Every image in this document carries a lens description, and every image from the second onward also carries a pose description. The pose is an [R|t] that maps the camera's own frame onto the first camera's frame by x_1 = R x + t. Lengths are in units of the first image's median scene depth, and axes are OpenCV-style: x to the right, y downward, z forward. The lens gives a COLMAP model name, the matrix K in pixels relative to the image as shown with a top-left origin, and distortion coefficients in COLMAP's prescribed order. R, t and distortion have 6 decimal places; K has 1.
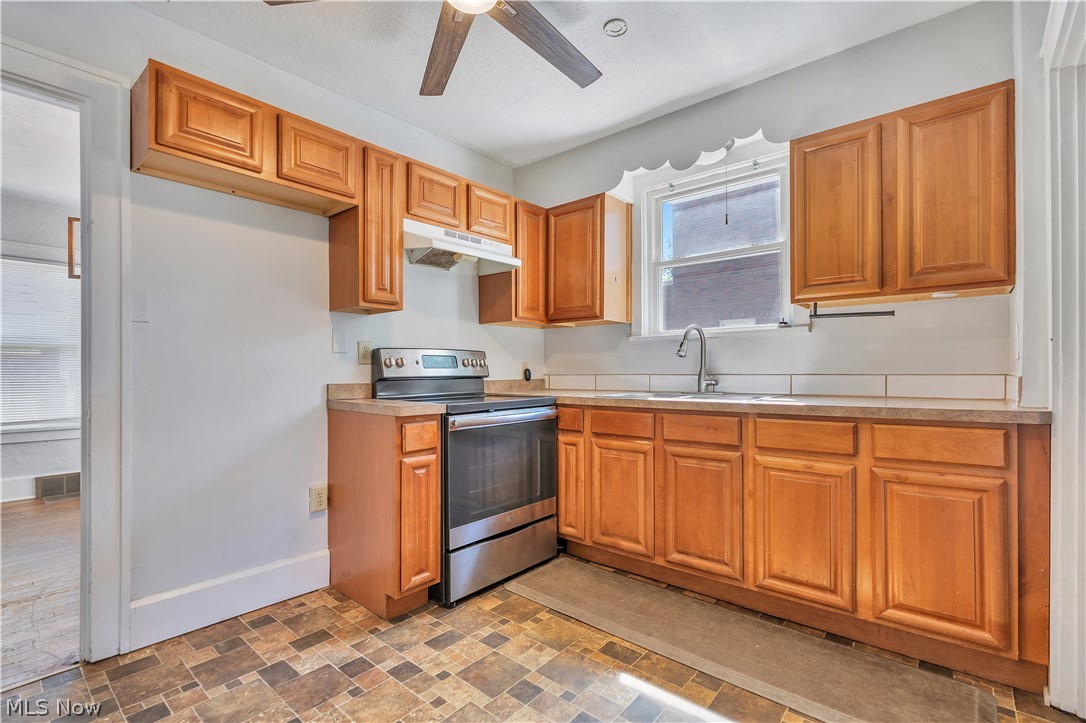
lens RADIAL K [[493.2, 0, 544.0], [0, 493.2, 365.8], [0, 0, 1]] dist [-0.000833, 0.000068]
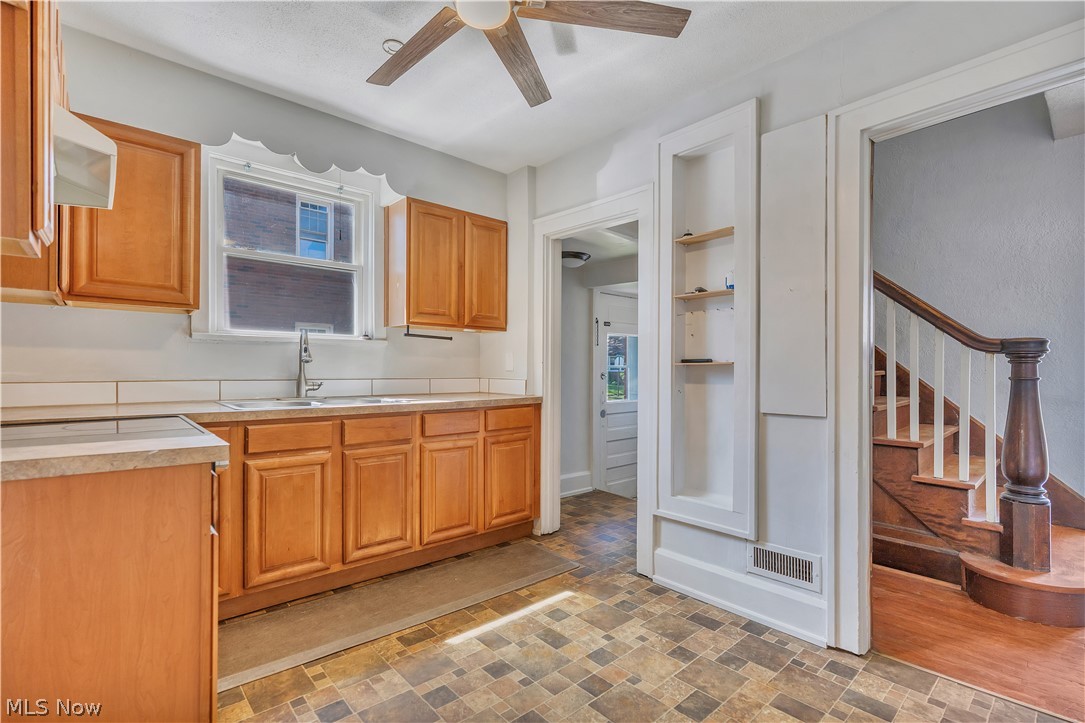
lens RADIAL K [[500.7, 0, 538.2], [0, 500.7, 368.4], [0, 0, 1]] dist [-0.010873, 0.000241]
pose [[0.144813, 0.006527, 0.989437, -0.771131], [-0.018920, 0.999814, -0.003827, -0.013459], [-0.989278, -0.018166, 0.144910, 0.495189]]
